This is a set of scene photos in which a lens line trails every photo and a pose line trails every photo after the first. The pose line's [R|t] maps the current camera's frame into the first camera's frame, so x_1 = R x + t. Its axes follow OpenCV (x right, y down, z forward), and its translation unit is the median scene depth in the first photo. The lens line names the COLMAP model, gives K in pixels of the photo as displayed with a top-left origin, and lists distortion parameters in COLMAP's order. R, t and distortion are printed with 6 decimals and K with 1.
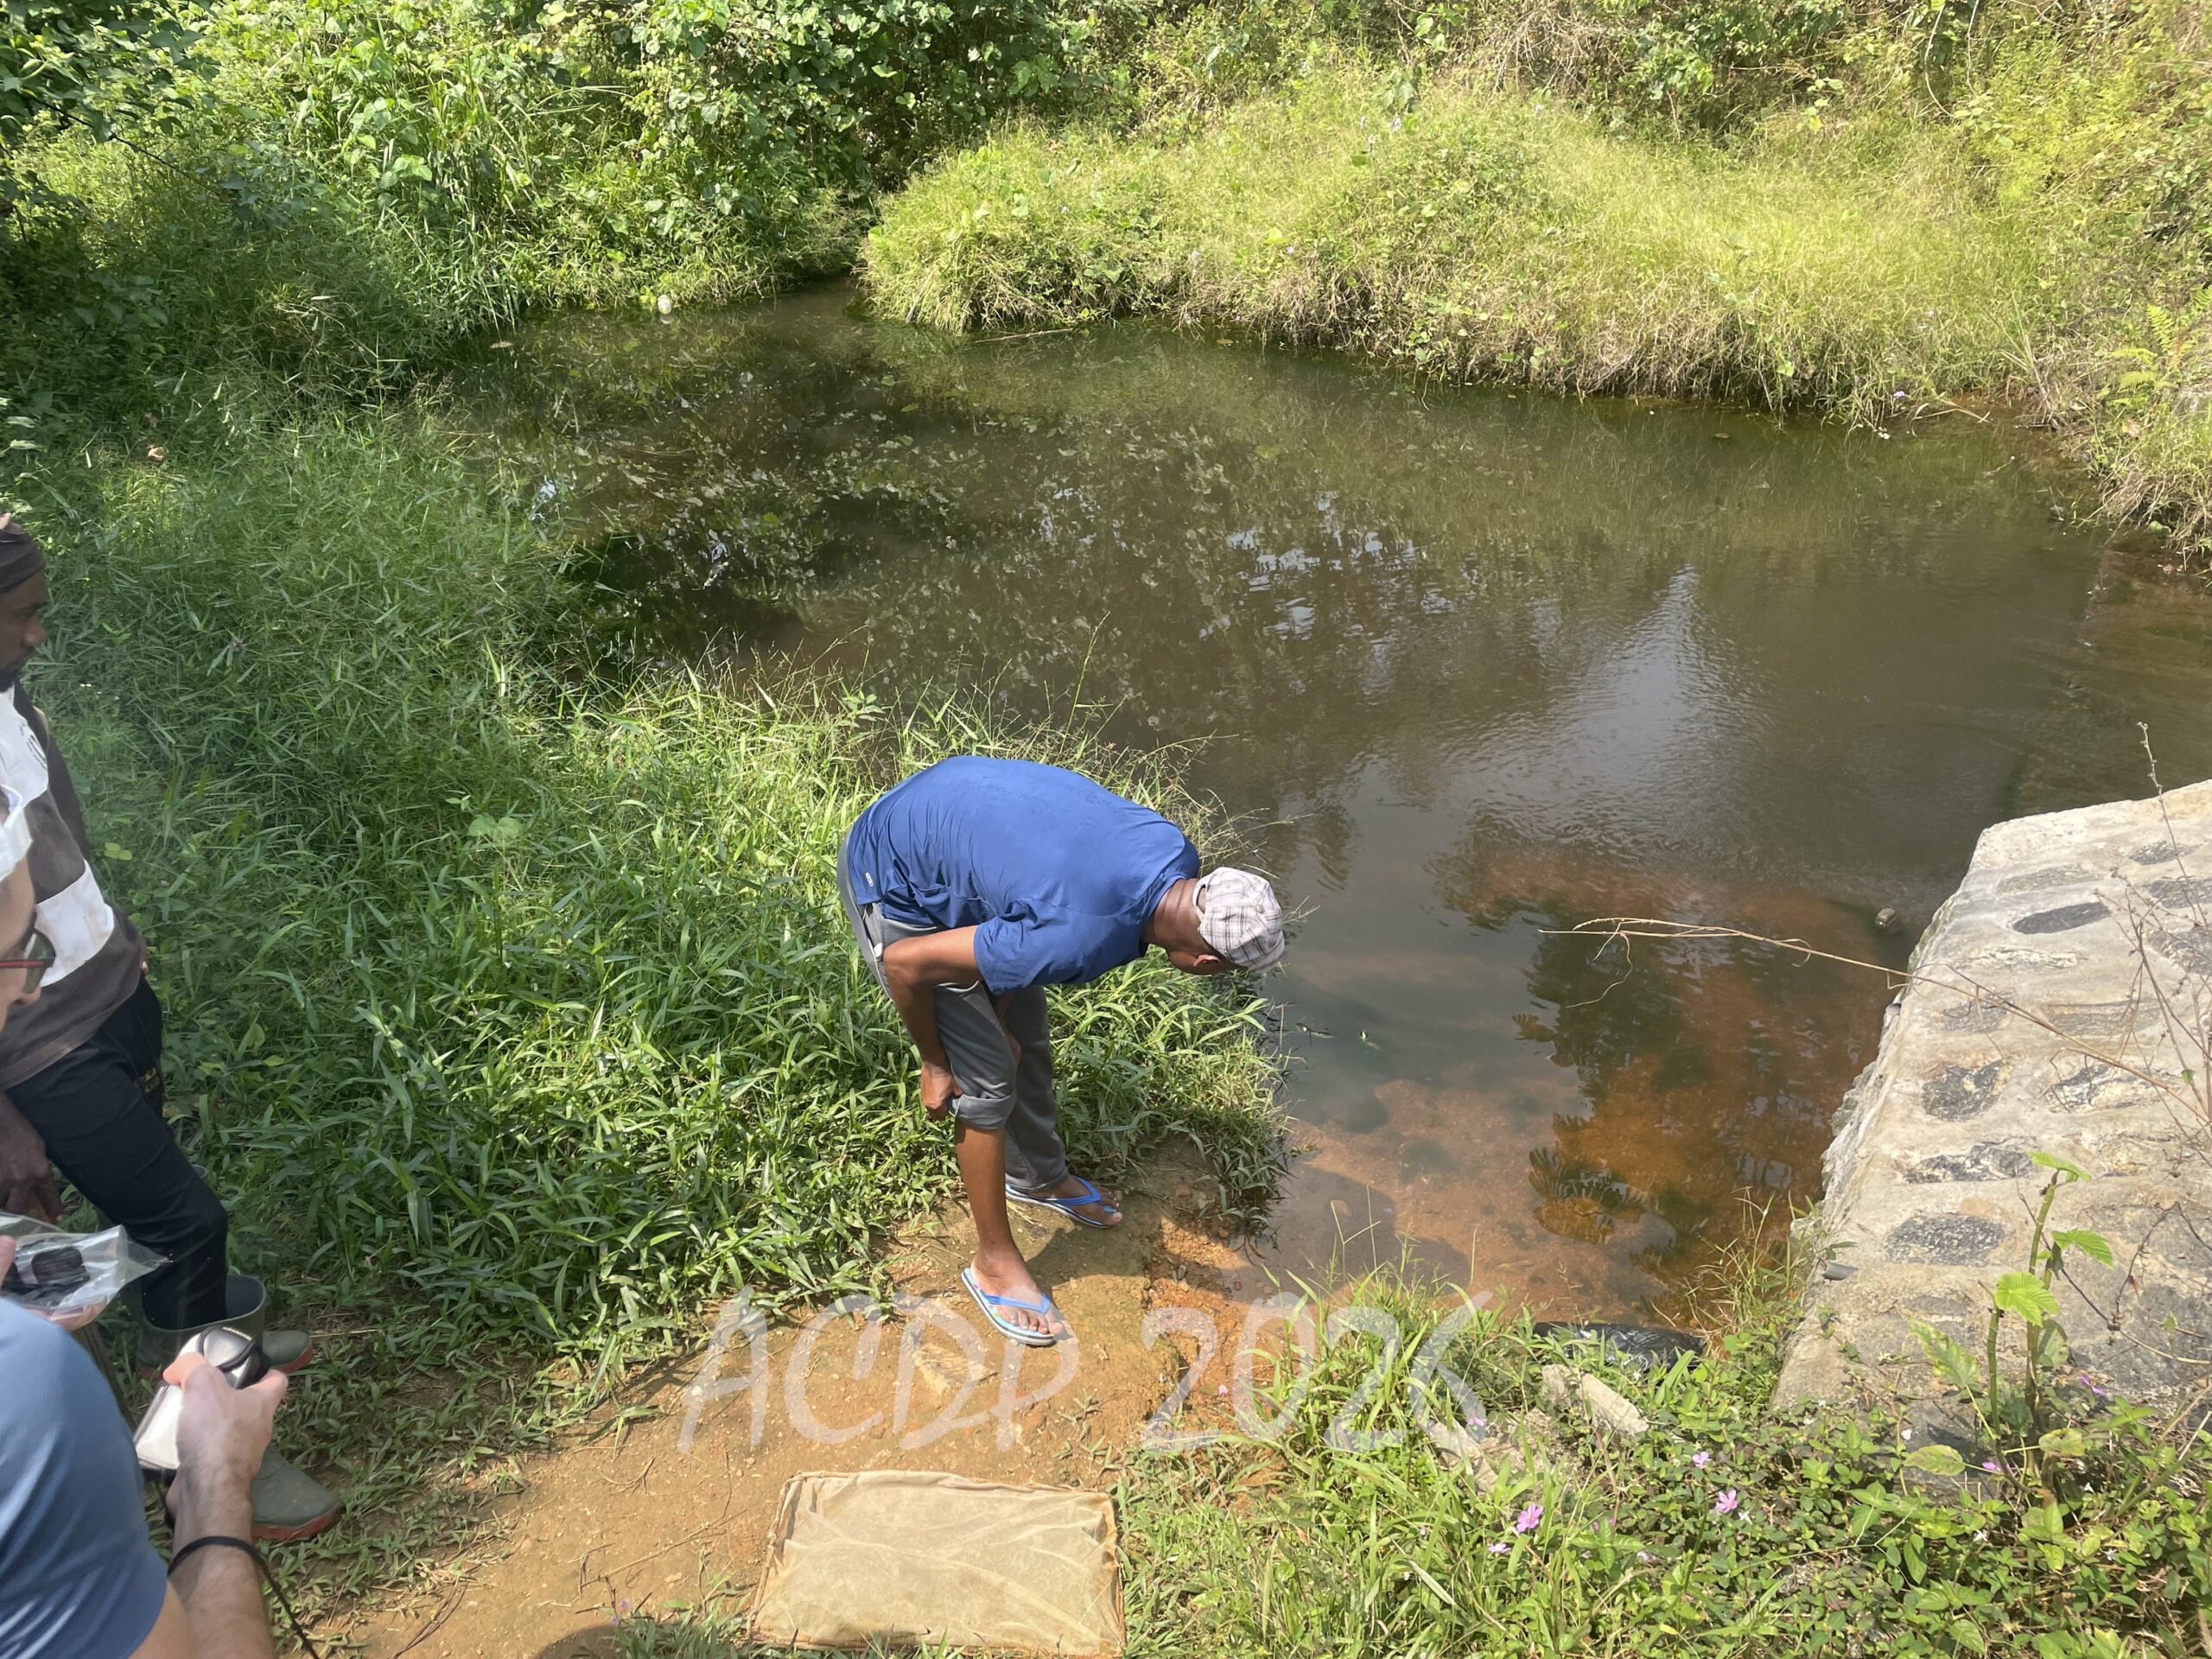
lens RADIAL K [[1682.8, 0, 1102.8], [0, 1682.8, 819.8], [0, 0, 1]] dist [0.093357, -0.120494]
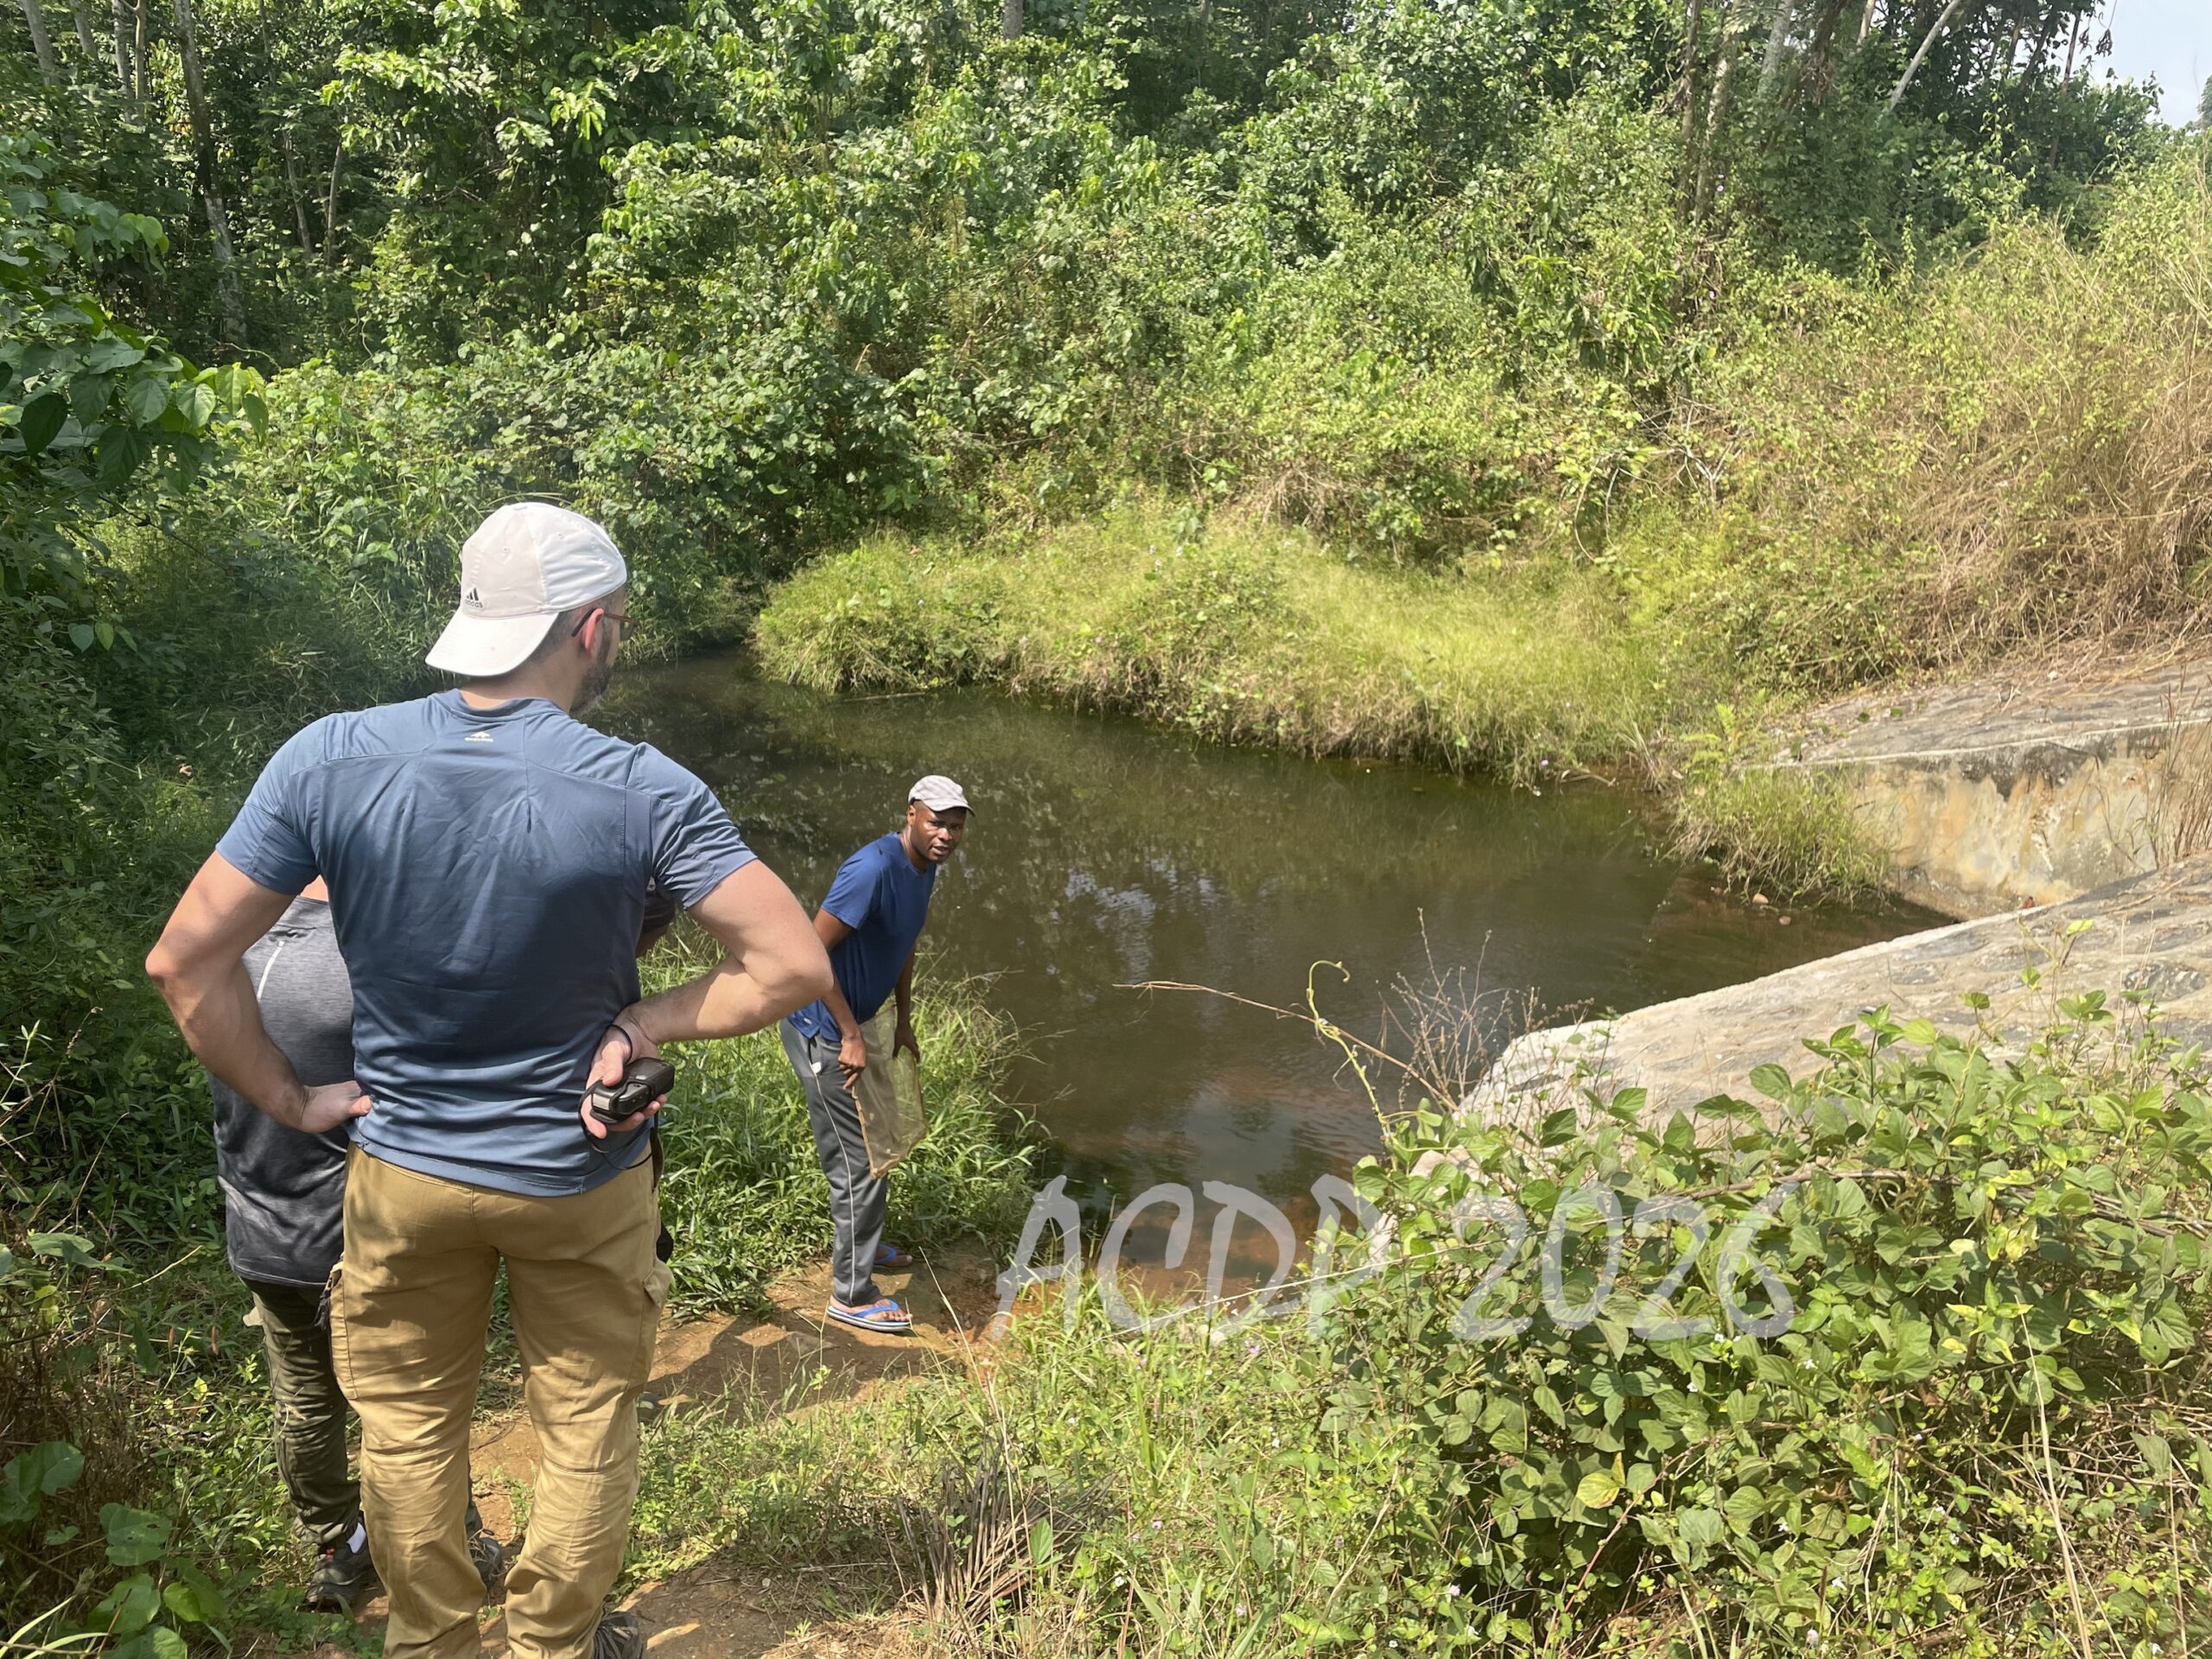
lens RADIAL K [[1682.8, 0, 1102.8], [0, 1682.8, 819.8], [0, 0, 1]] dist [0.093357, -0.120494]
pose [[0.996219, 0.023560, 0.083620, 0.016182], [-0.006044, 0.978989, -0.203826, 0.074539], [-0.086665, 0.202550, 0.975430, -0.281551]]
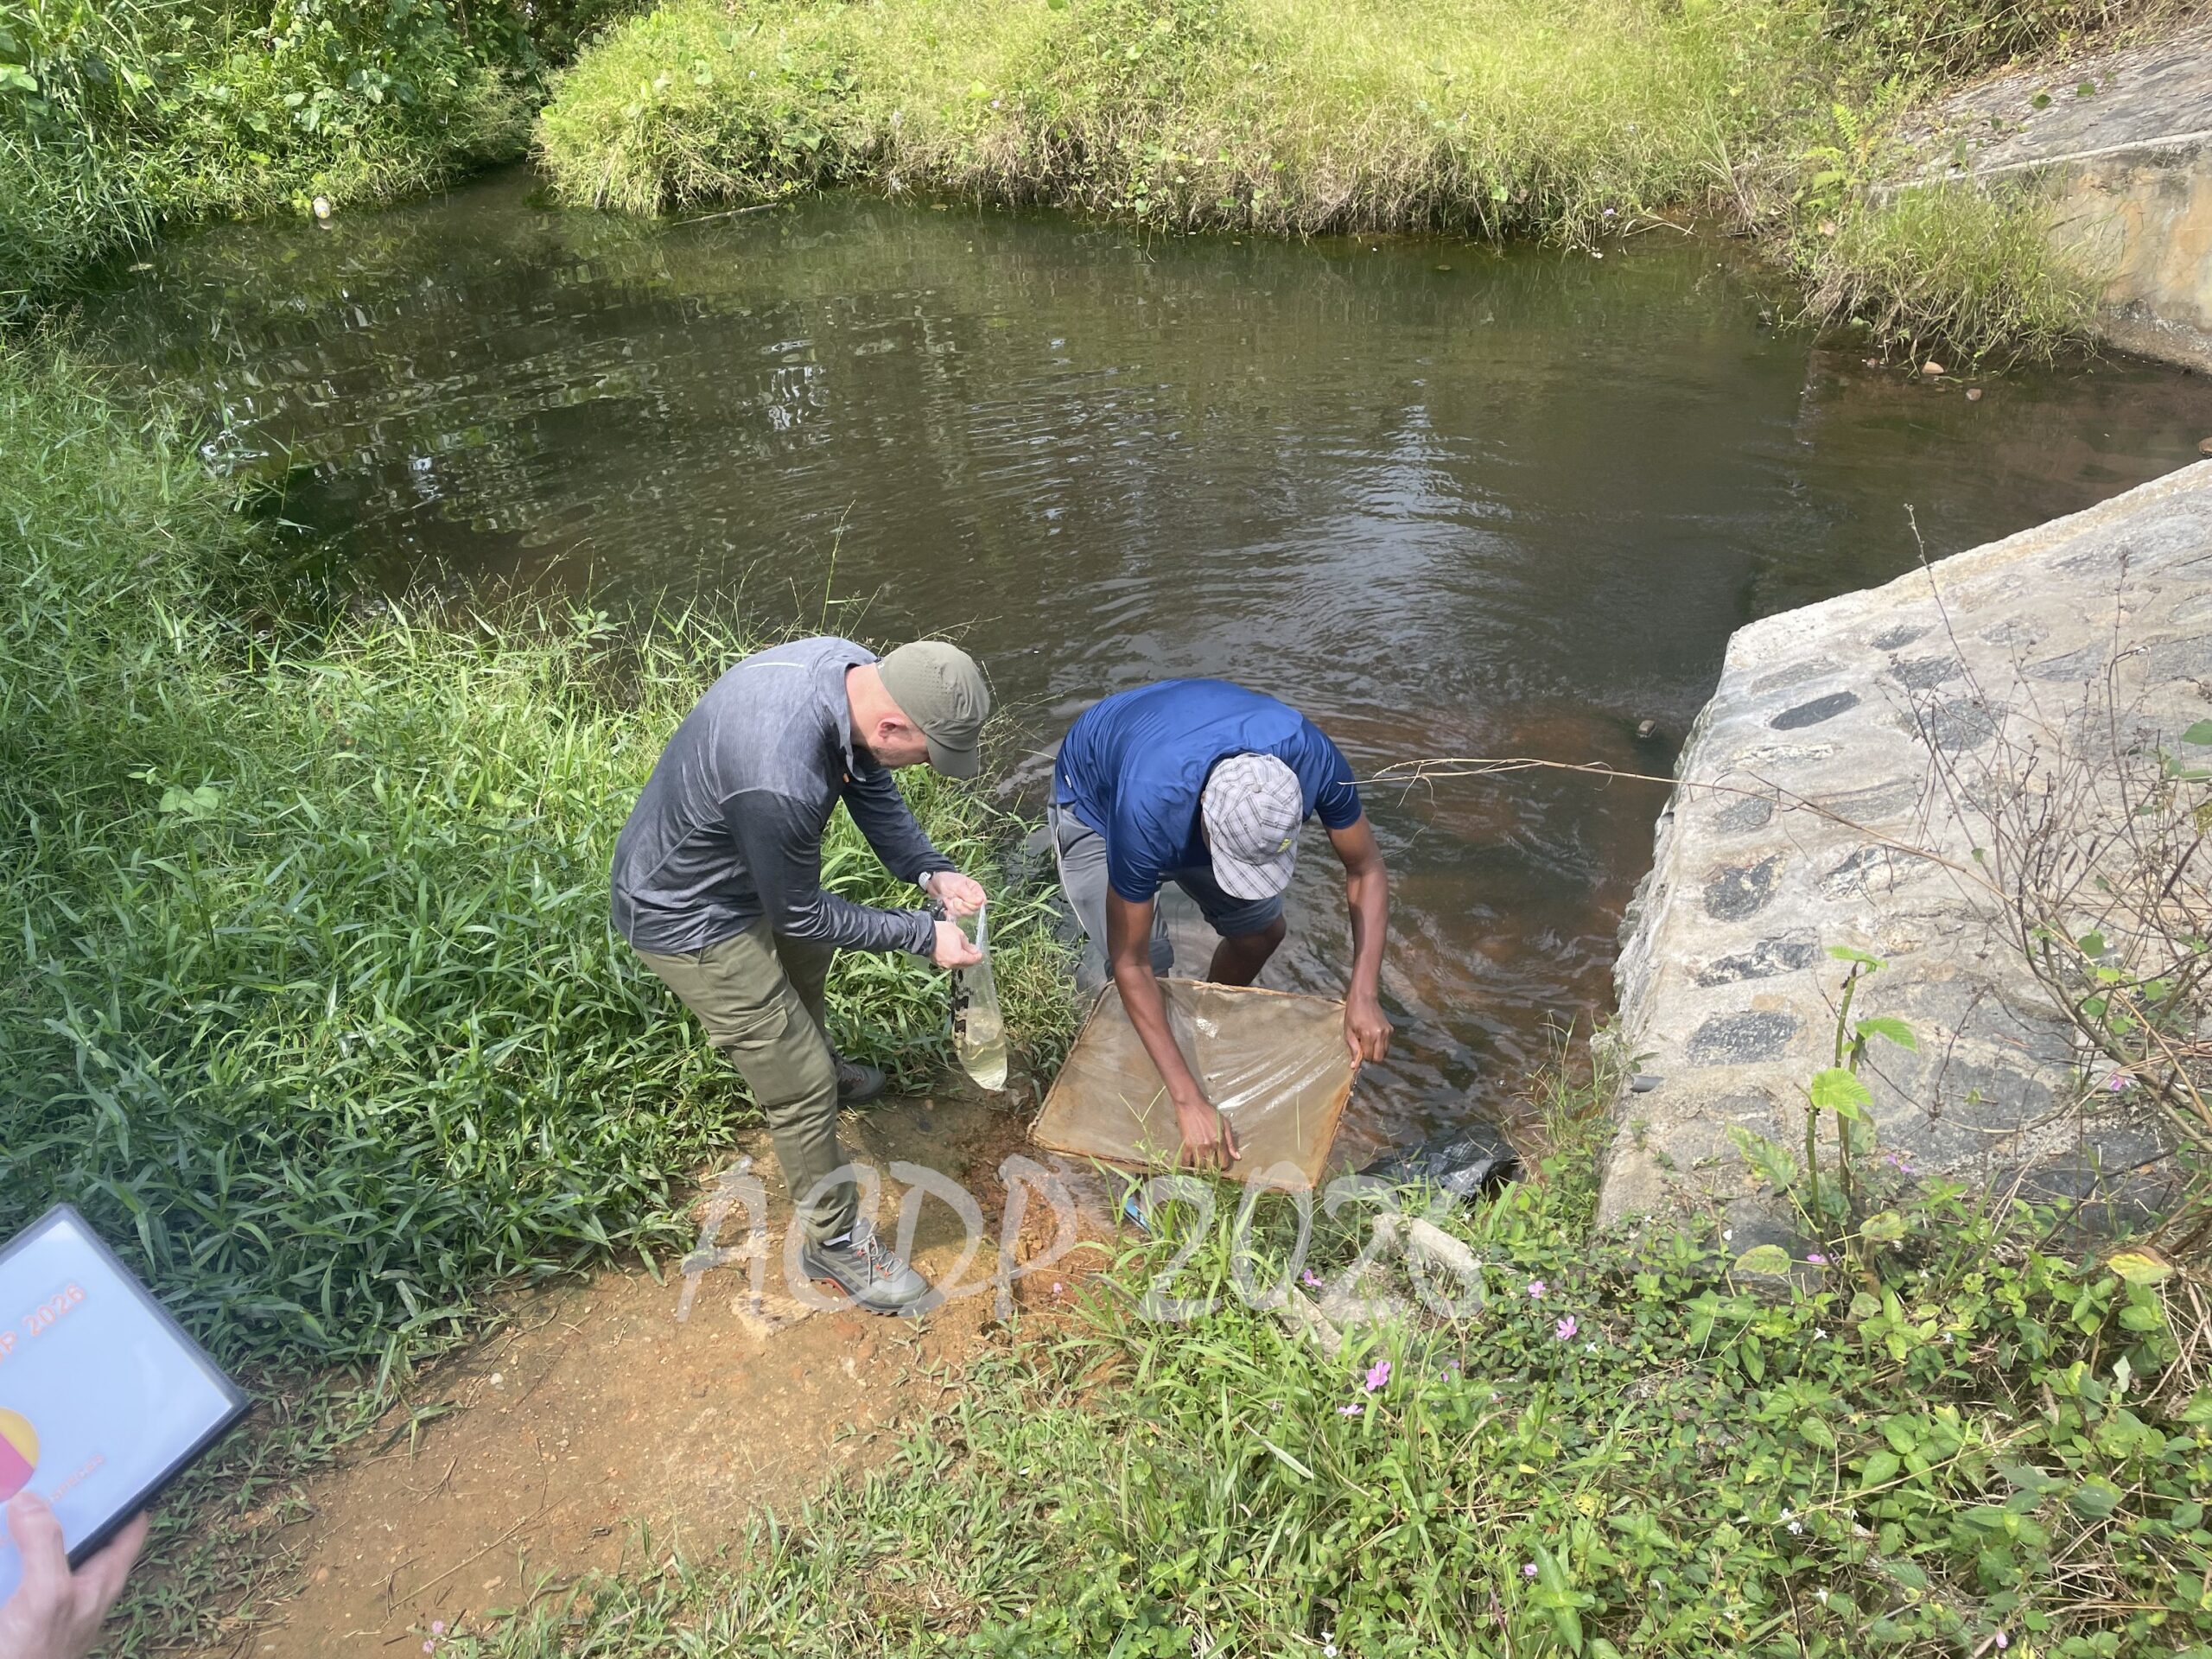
lens RADIAL K [[1682.8, 0, 1102.8], [0, 1682.8, 819.8], [0, 0, 1]] dist [0.093357, -0.120494]
pose [[0.985120, -0.116856, 0.126030, 0.002337], [0.108114, 0.991371, 0.074133, 0.000154], [-0.133605, -0.059404, 0.989253, 0.023678]]
